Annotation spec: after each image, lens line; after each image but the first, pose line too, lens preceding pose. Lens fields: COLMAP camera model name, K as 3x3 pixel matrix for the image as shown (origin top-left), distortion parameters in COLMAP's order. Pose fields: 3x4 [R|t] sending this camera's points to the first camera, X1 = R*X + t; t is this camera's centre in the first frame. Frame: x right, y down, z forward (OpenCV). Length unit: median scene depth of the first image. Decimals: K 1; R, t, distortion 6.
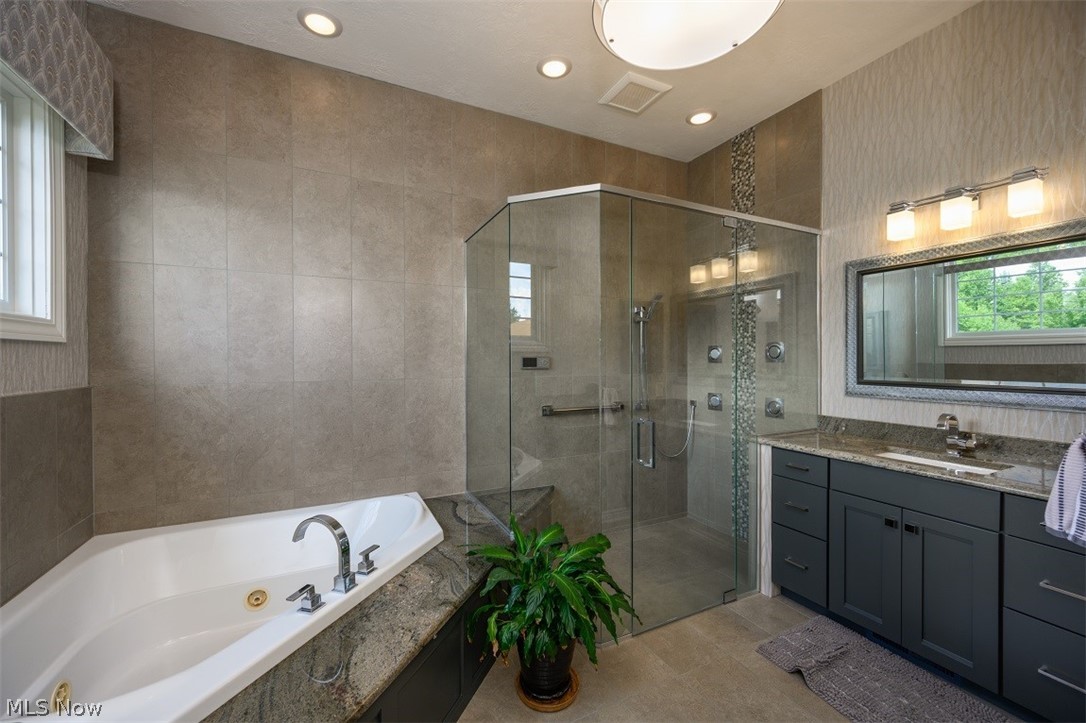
lens RADIAL K [[429.1, 0, 541.4], [0, 429.1, 361.9], [0, 0, 1]] dist [0.000259, 0.000128]
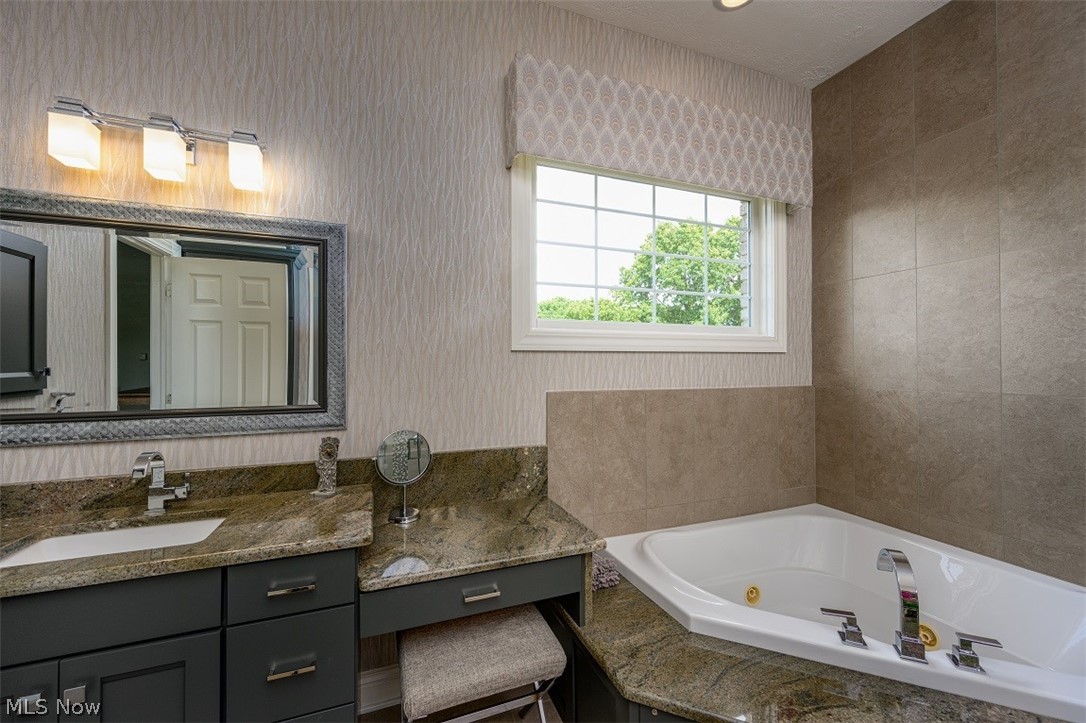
lens RADIAL K [[429.1, 0, 541.7], [0, 429.1, 362.2], [0, 0, 1]] dist [0.000259, 0.000128]
pose [[-0.095924, -0.006419, -0.995368, 0.282174], [-0.002630, 0.999977, -0.006196, -0.002555], [0.995385, 0.002024, -0.095938, 0.285439]]
